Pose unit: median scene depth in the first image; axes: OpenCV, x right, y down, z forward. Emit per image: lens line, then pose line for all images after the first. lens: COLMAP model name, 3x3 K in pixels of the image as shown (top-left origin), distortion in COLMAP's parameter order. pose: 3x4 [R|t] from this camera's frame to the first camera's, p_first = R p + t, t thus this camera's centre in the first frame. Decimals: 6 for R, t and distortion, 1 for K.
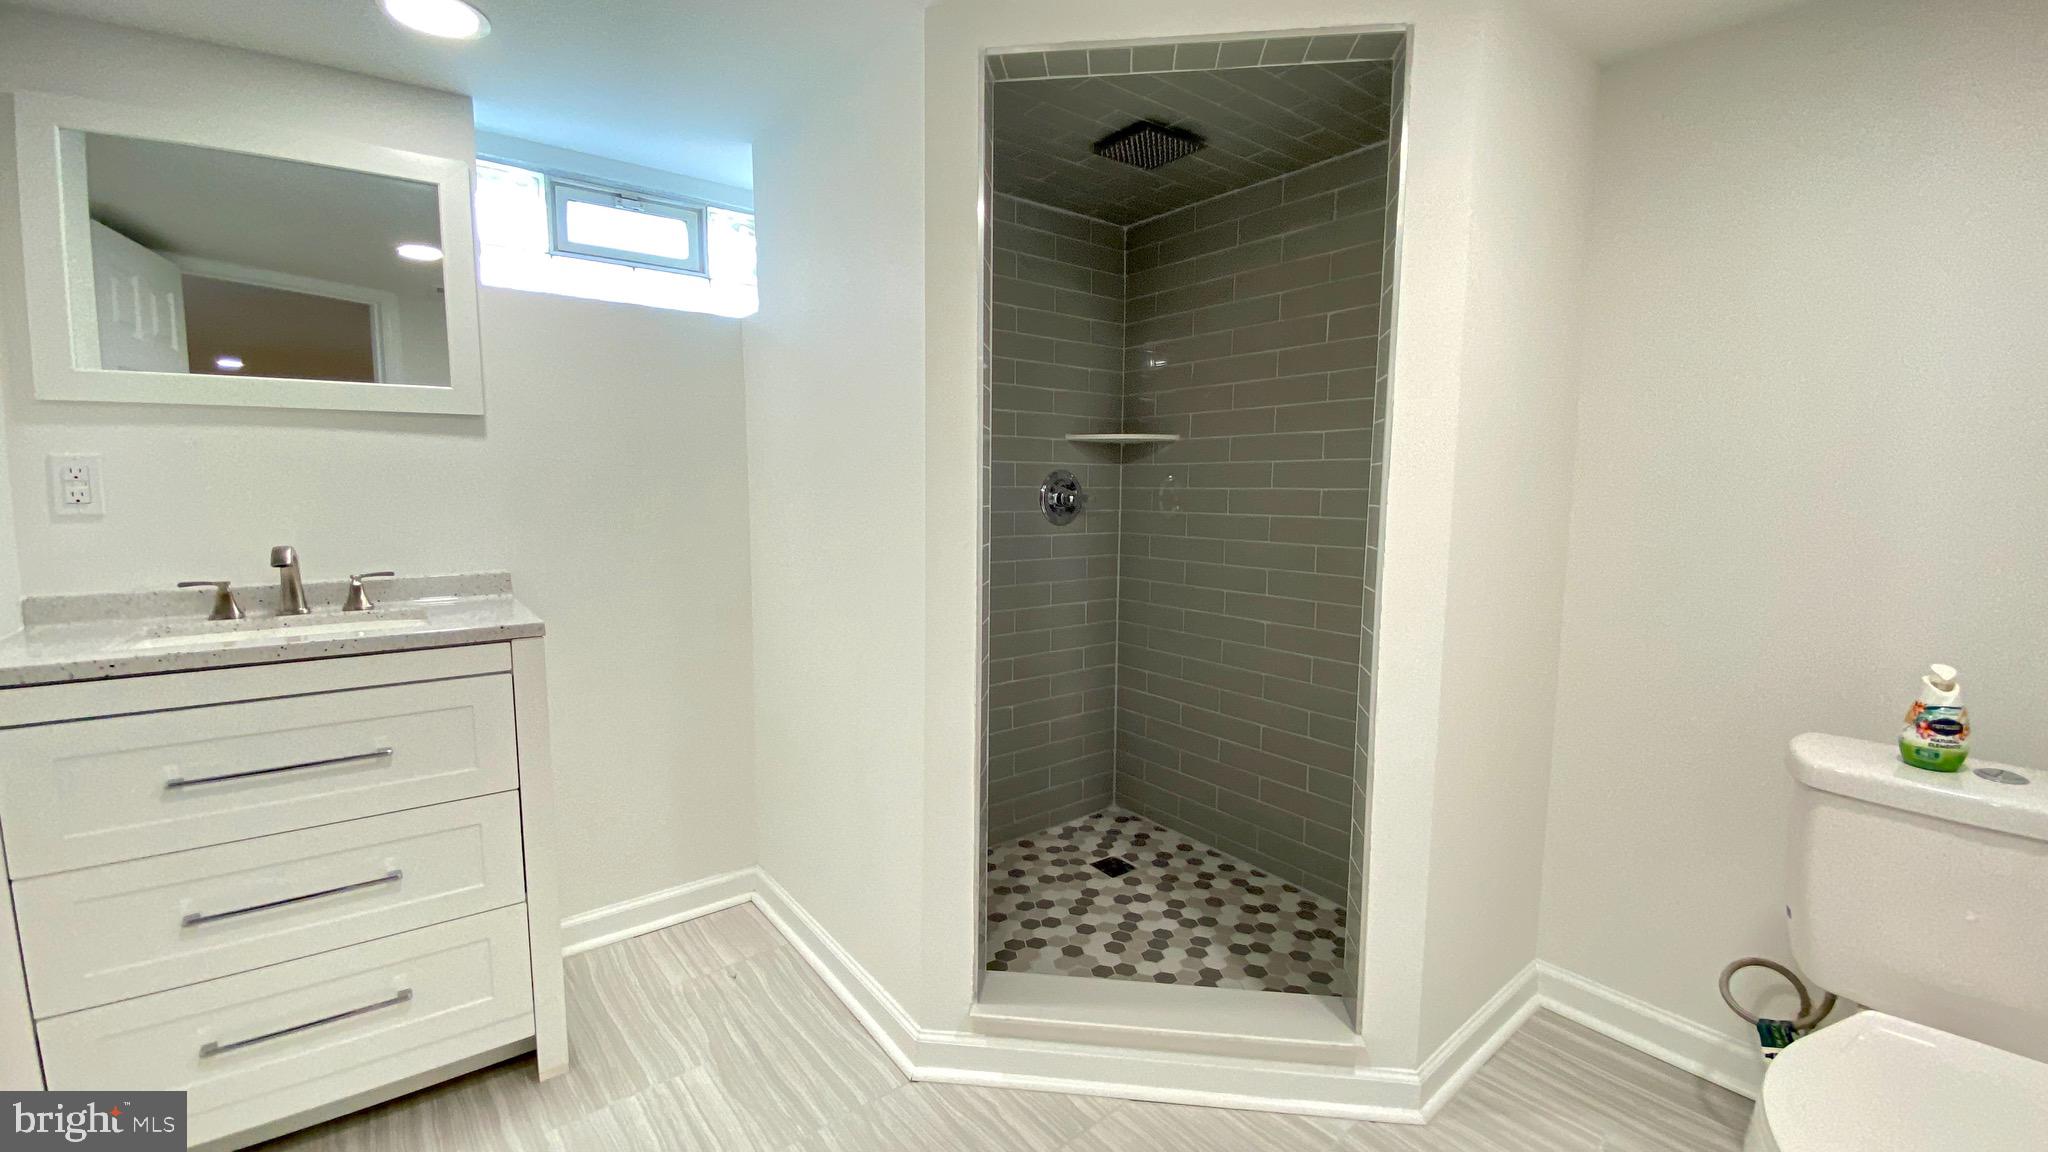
lens RADIAL K [[825.4, 0, 1018.3], [0, 825.4, 563.2], [0, 0, 1]] dist [-0.016338, -0.003851]
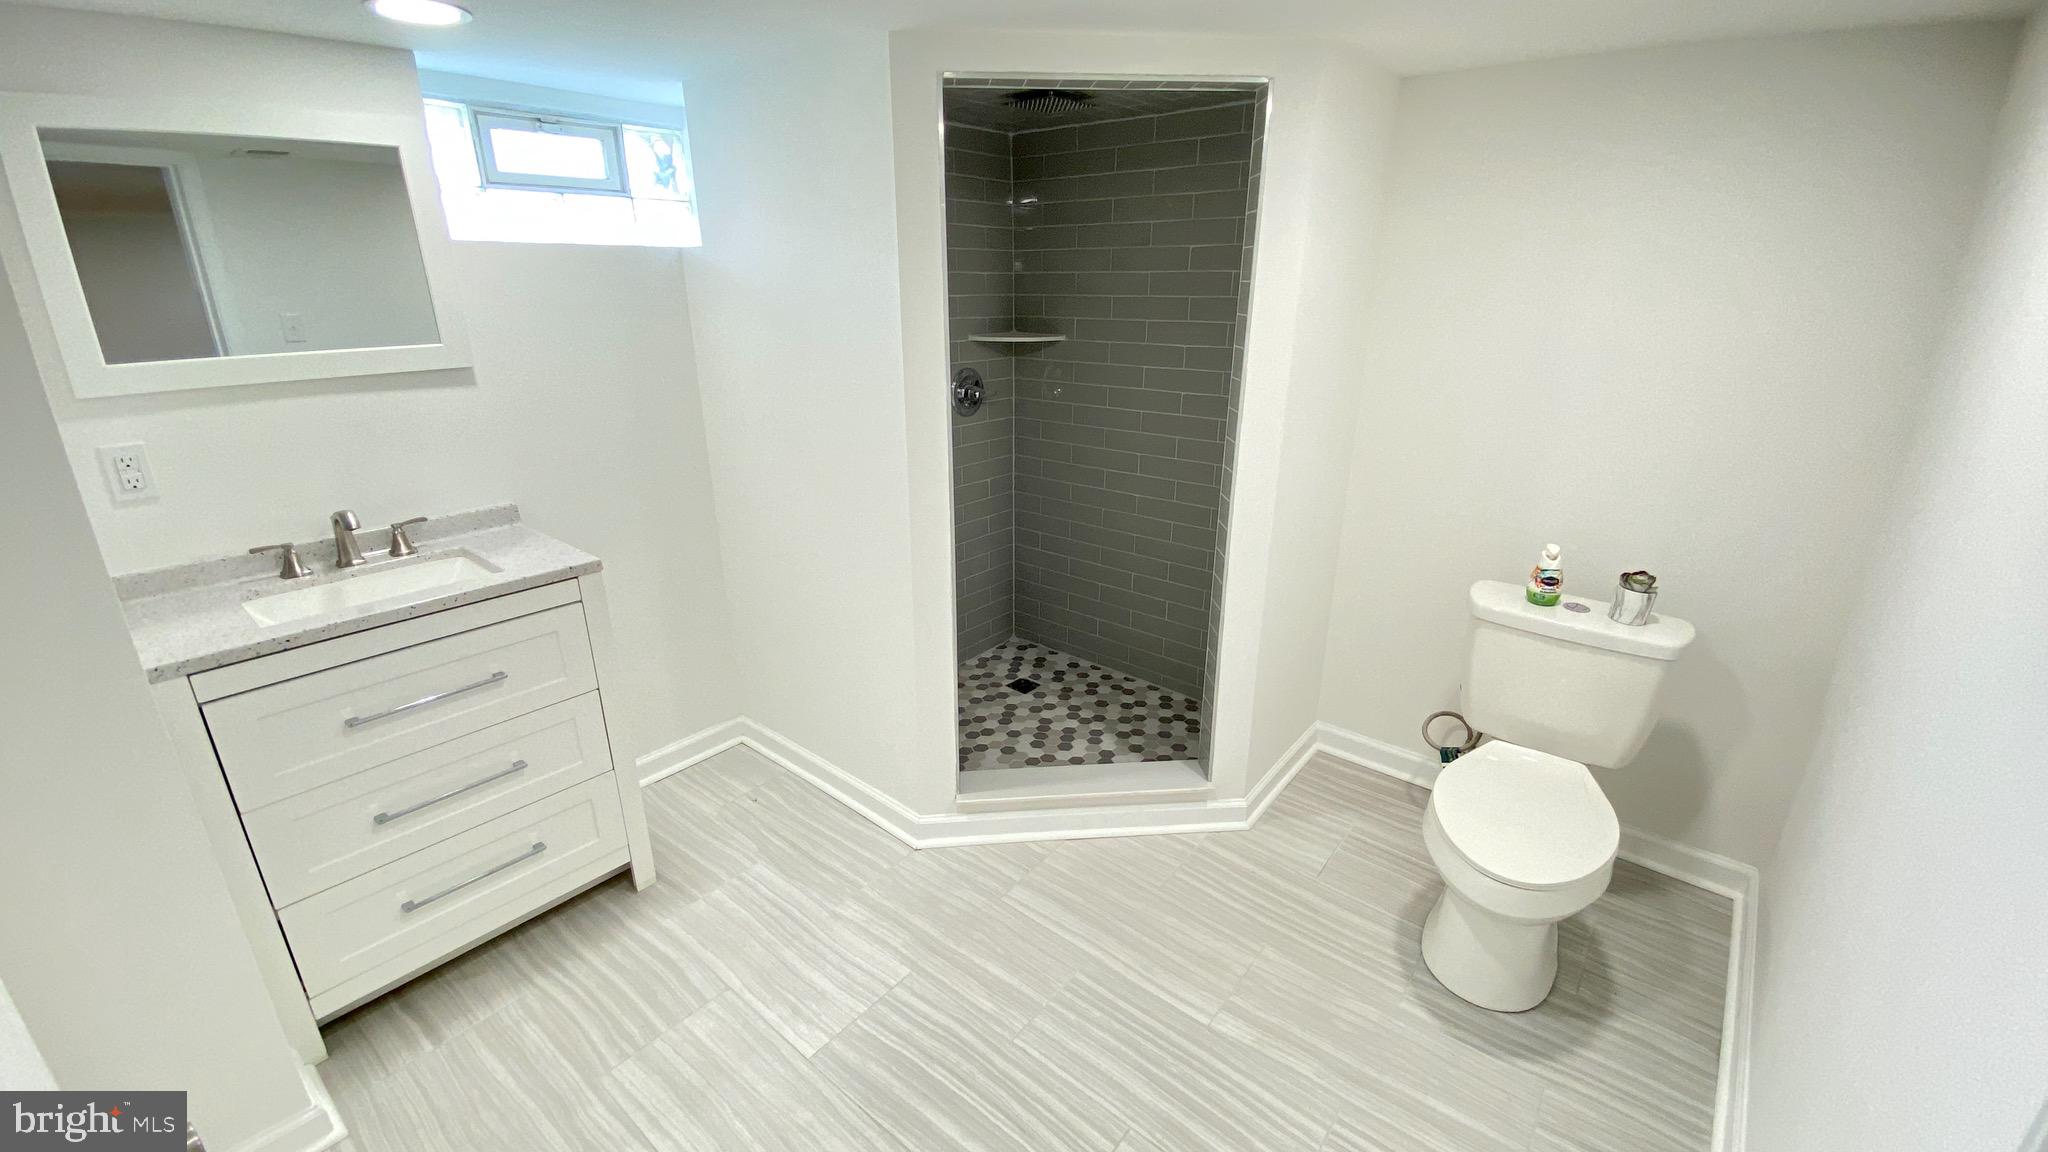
lens RADIAL K [[825.4, 0, 1009.1], [0, 825.4, 564.6], [0, 0, 1]] dist [-0.016338, -0.003851]
pose [[0.978895, -0.074949, 0.190123, -0.202739], [0.028415, 0.971202, 0.236558, -0.182722], [-0.202378, -0.226163, 0.952834, -0.283037]]
